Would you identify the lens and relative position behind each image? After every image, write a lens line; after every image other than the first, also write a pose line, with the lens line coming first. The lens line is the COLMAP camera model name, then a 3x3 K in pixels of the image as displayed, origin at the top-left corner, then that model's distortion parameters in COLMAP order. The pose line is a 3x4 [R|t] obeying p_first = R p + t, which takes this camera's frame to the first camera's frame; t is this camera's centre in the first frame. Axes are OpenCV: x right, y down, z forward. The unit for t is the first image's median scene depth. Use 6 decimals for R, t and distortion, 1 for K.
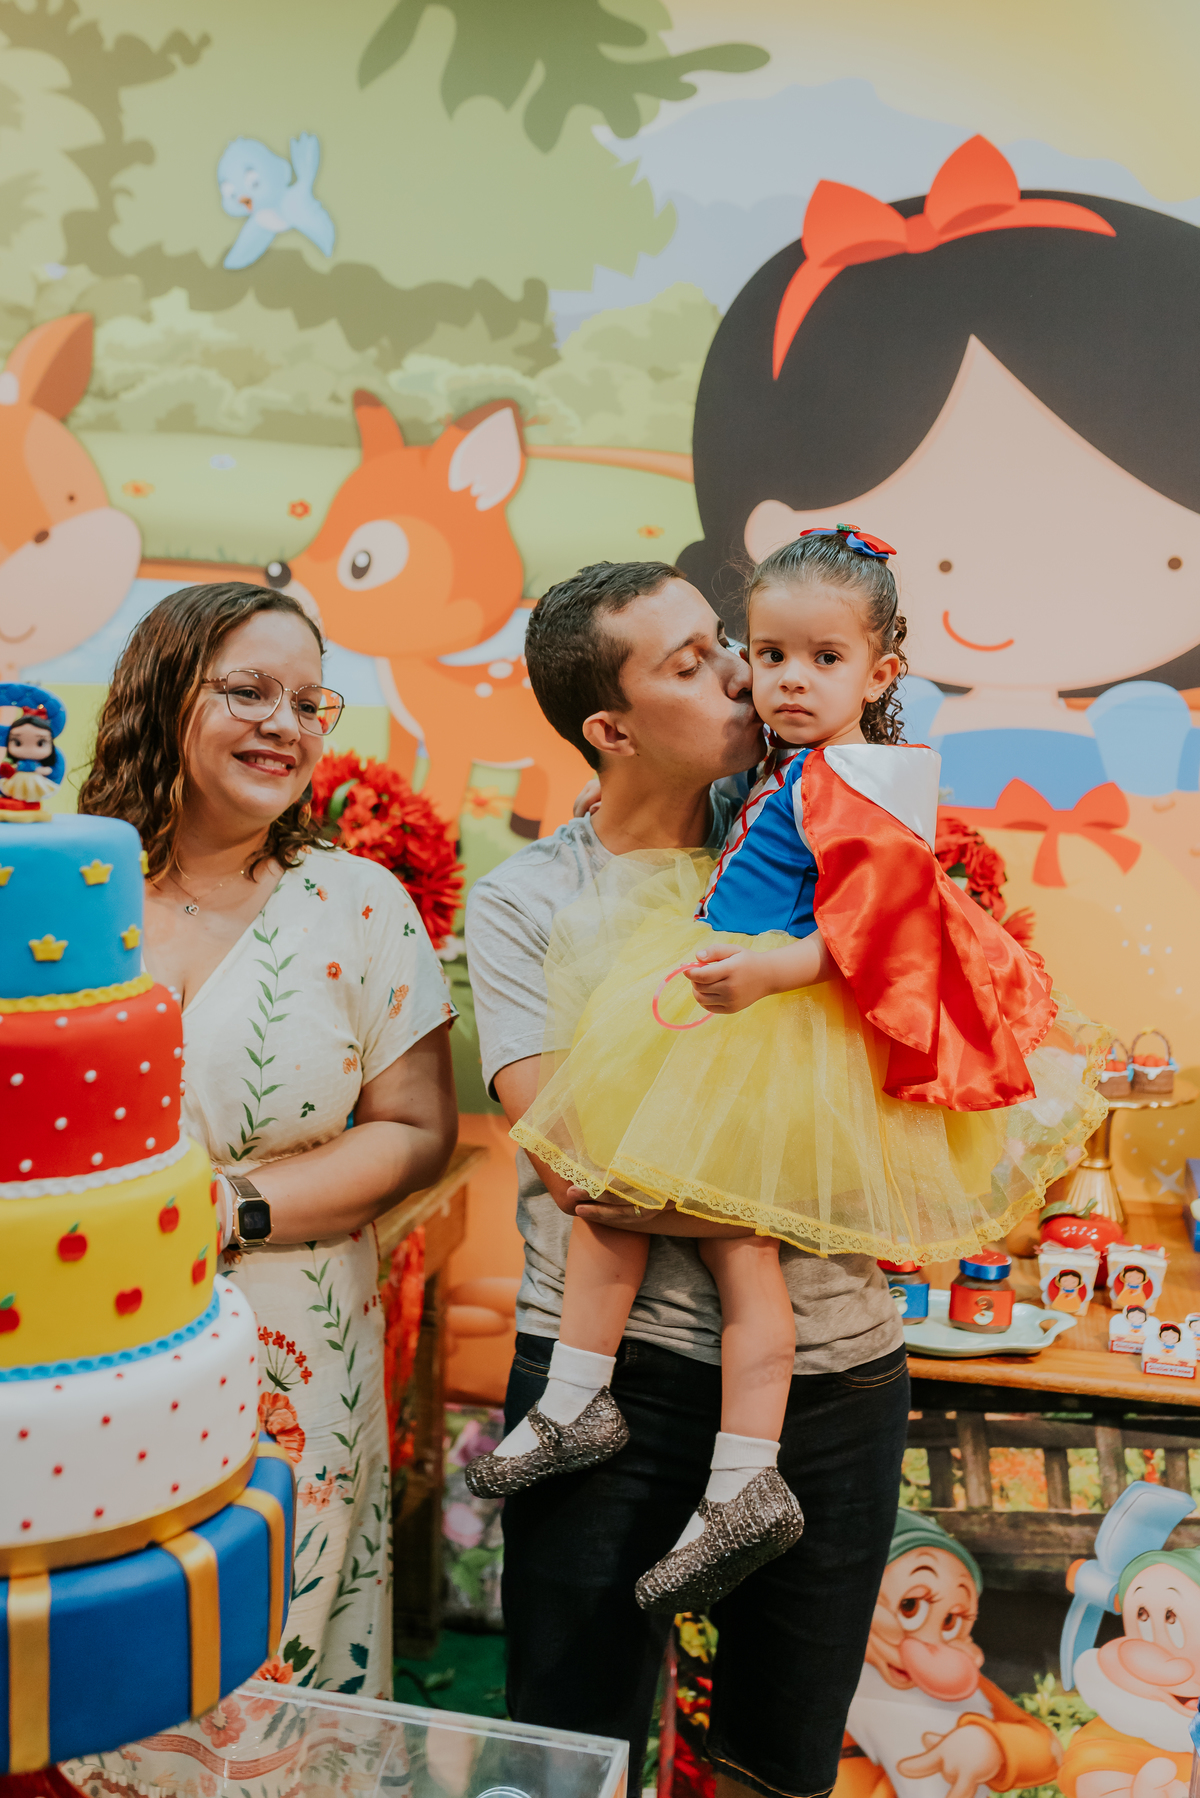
lens RADIAL K [[1911.3, 0, 620.7], [0, 1911.3, 841.2], [0, 0, 1]] dist [-0.003398, 0.008246]
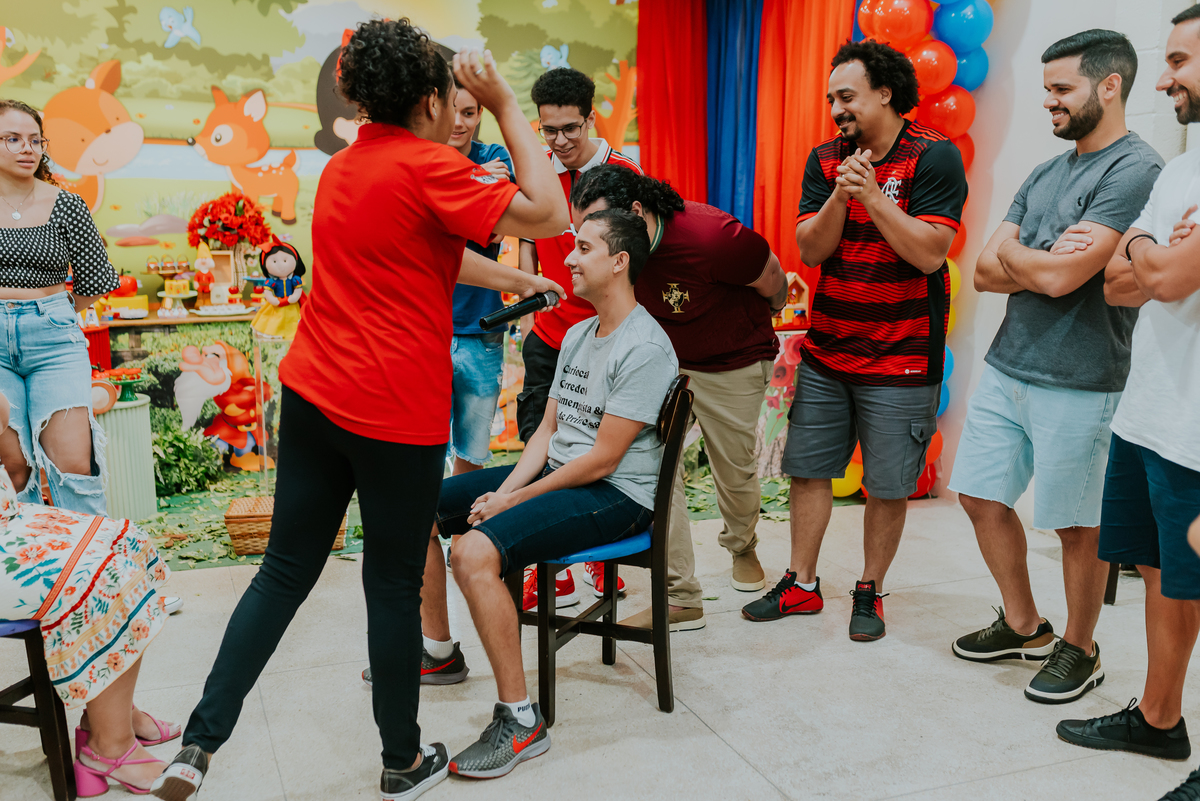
lens RADIAL K [[1168.1, 0, 586.5], [0, 1168.1, 406.2], [0, 0, 1]] dist [-0.011091, 0.010787]
pose [[0.861711, -0.132140, 0.489891, -0.662164], [0.087517, 0.989731, 0.113023, 0.150999], [-0.499795, -0.054519, 0.864426, -1.155045]]
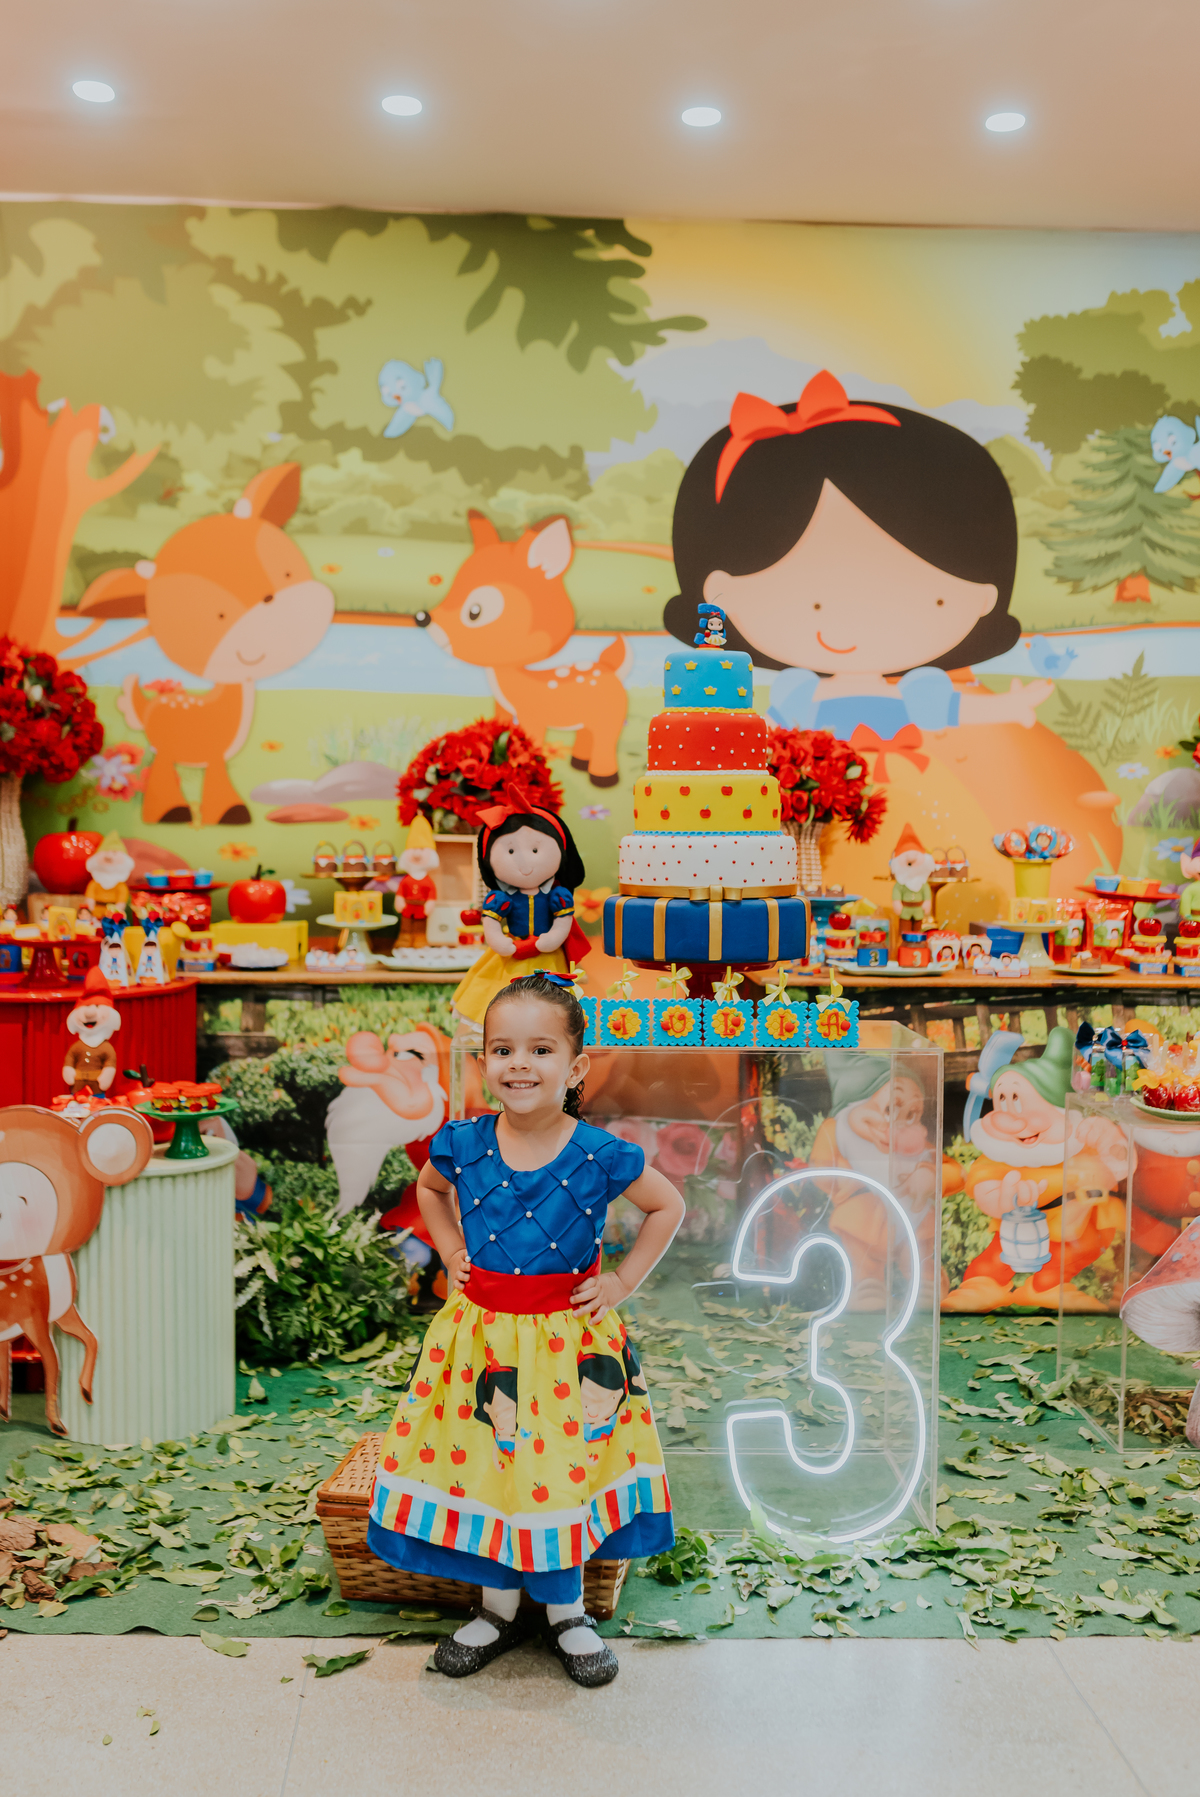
lens RADIAL K [[1826.9, 0, 578.2], [0, 1826.9, 864.9], [0, 0, 1]] dist [-0.005449, 0.004552]
pose [[0.974940, -0.041611, 0.218542, -0.417188], [0.051907, 0.997786, -0.041583, 0.151656], [-0.216327, 0.051885, 0.974941, -0.584987]]
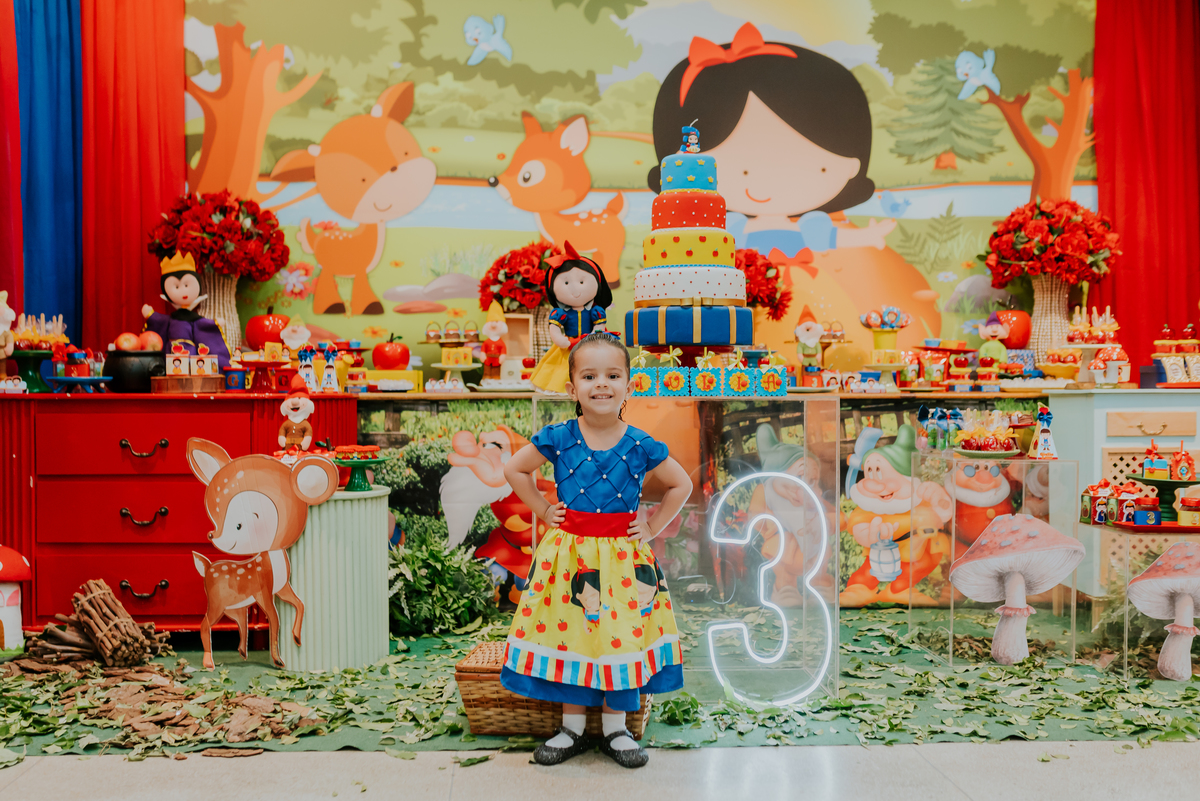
lens RADIAL K [[1220.0, 0, 602.6], [0, 1220.0, 403.3], [0, 0, 1]] dist [-0.005449, 0.004552]
pose [[0.968336, -0.048681, 0.244858, -0.470285], [0.063731, 0.996510, -0.053916, 0.266380], [-0.241379, 0.067814, 0.968059, -0.633450]]
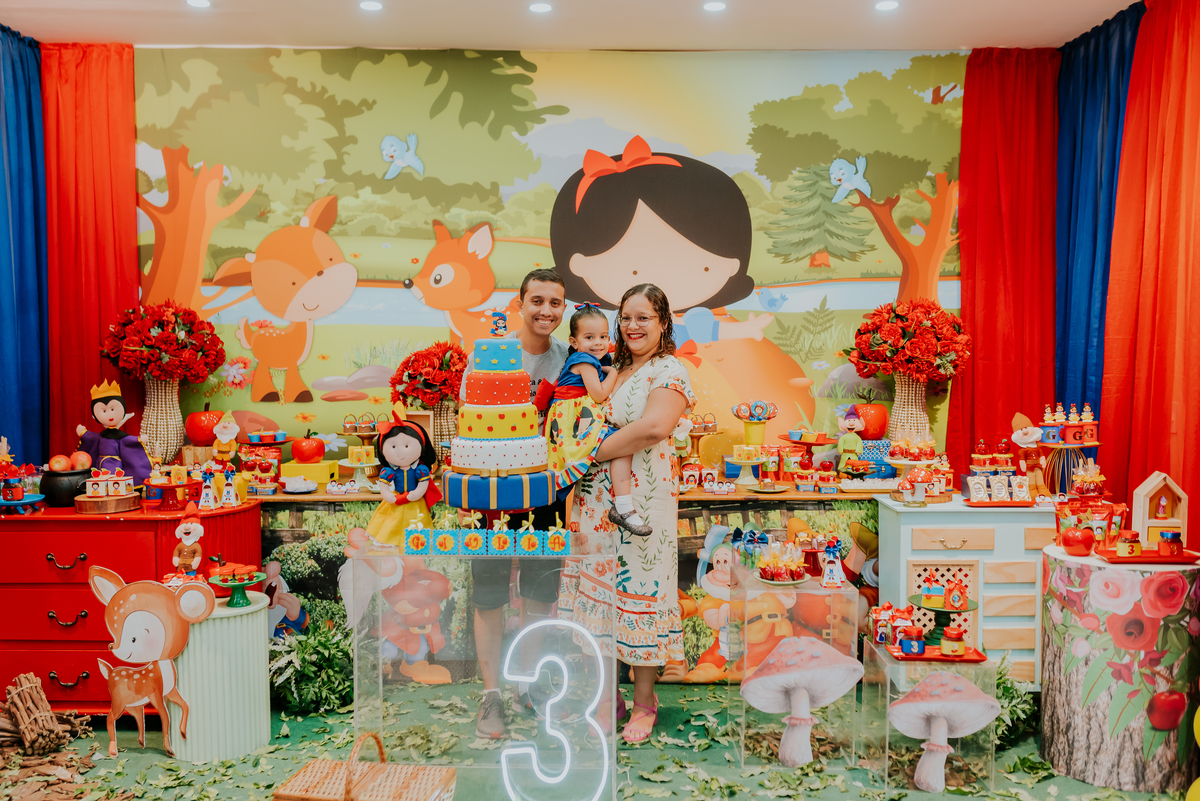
lens RADIAL K [[1159.6, 0, 582.5], [0, 1159.6, 393.6], [0, 0, 1]] dist [-0.007822, 0.023814]
pose [[0.982559, -0.056158, 0.177266, -0.248878], [0.060582, 0.997970, -0.019638, 0.080507], [-0.175804, 0.030035, 0.983967, -0.798976]]
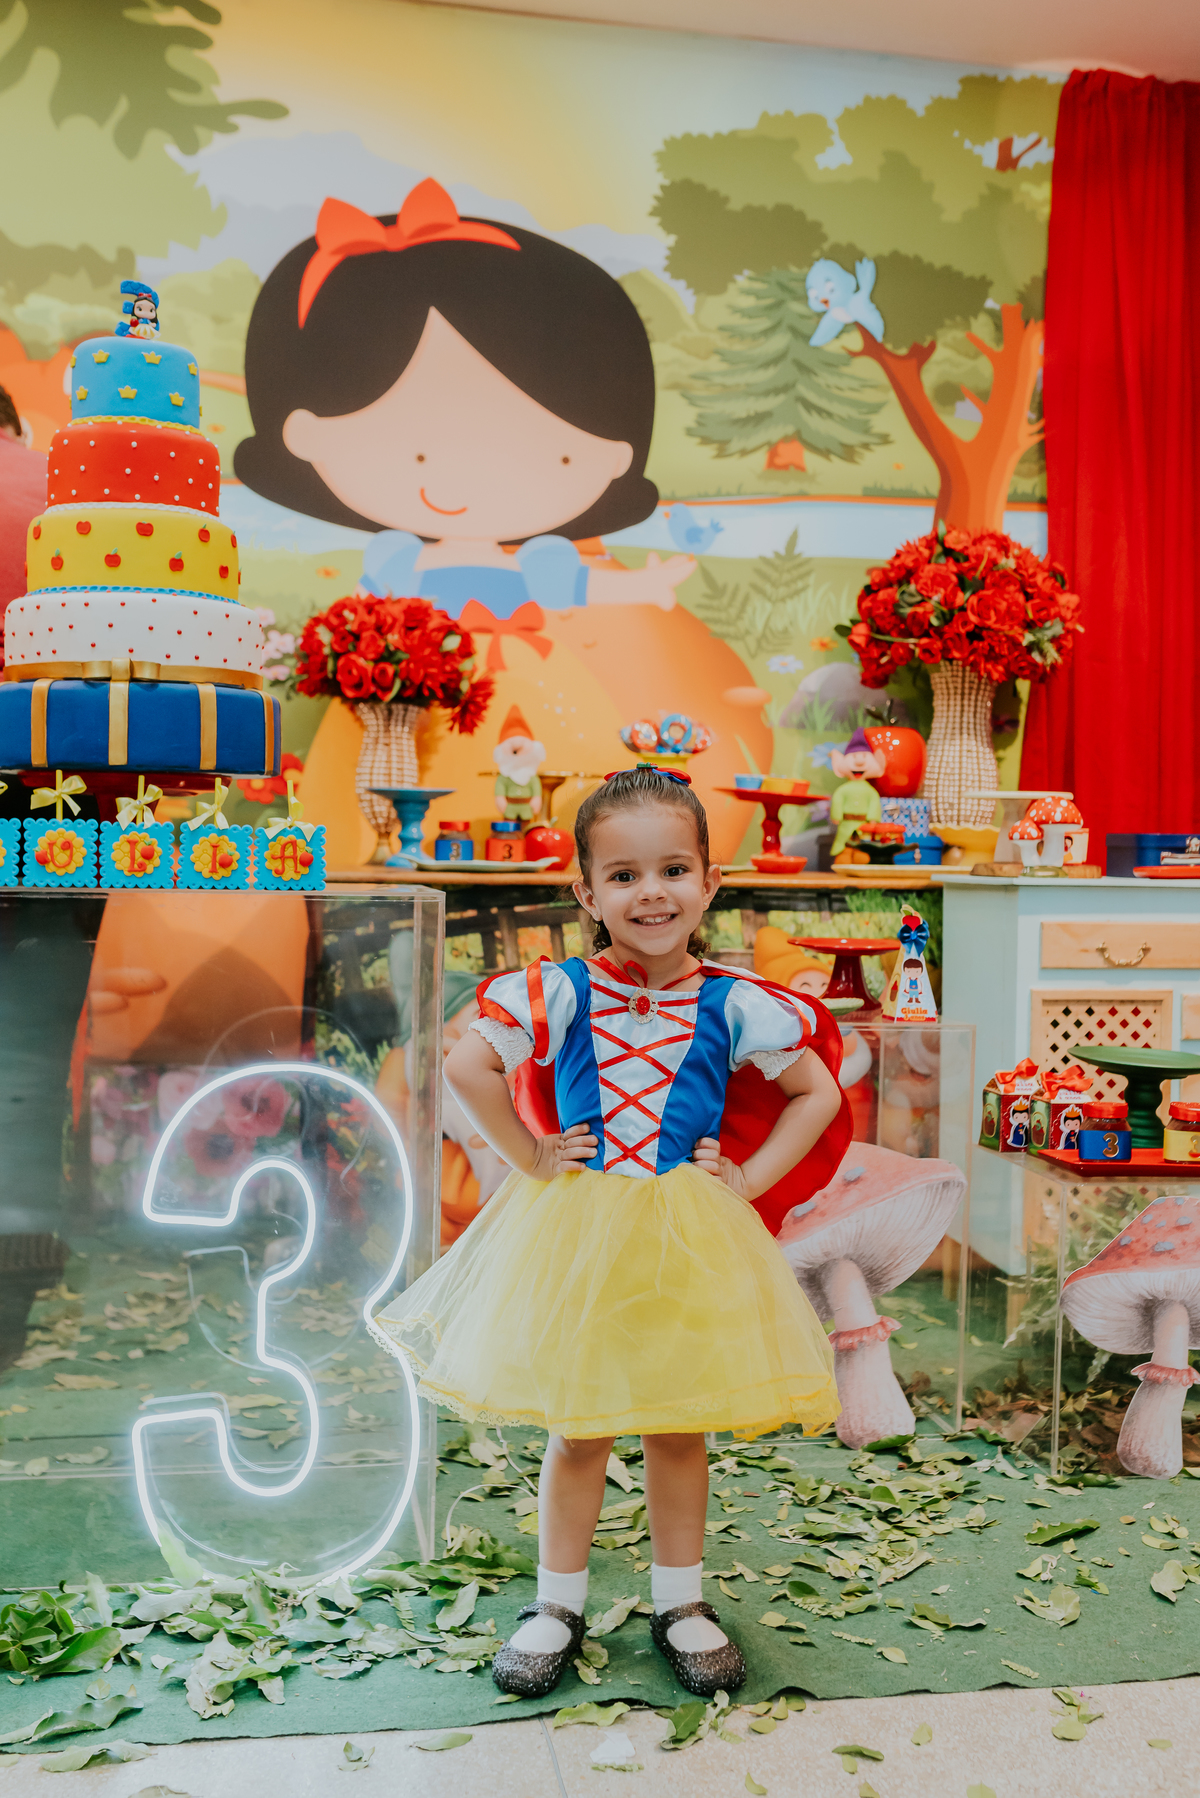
lens RADIAL K [[1792.5, 0, 621.7], [0, 1792.5, 877.7], [0, 0, 1]] dist [-0.011913, 0.034530]
pose [[0.926671, -0.034039, 0.374329, -0.215507], [0.052855, 0.997796, -0.040112, 0.242668], [-0.372139, 0.056956, 0.926428, -0.336297]]
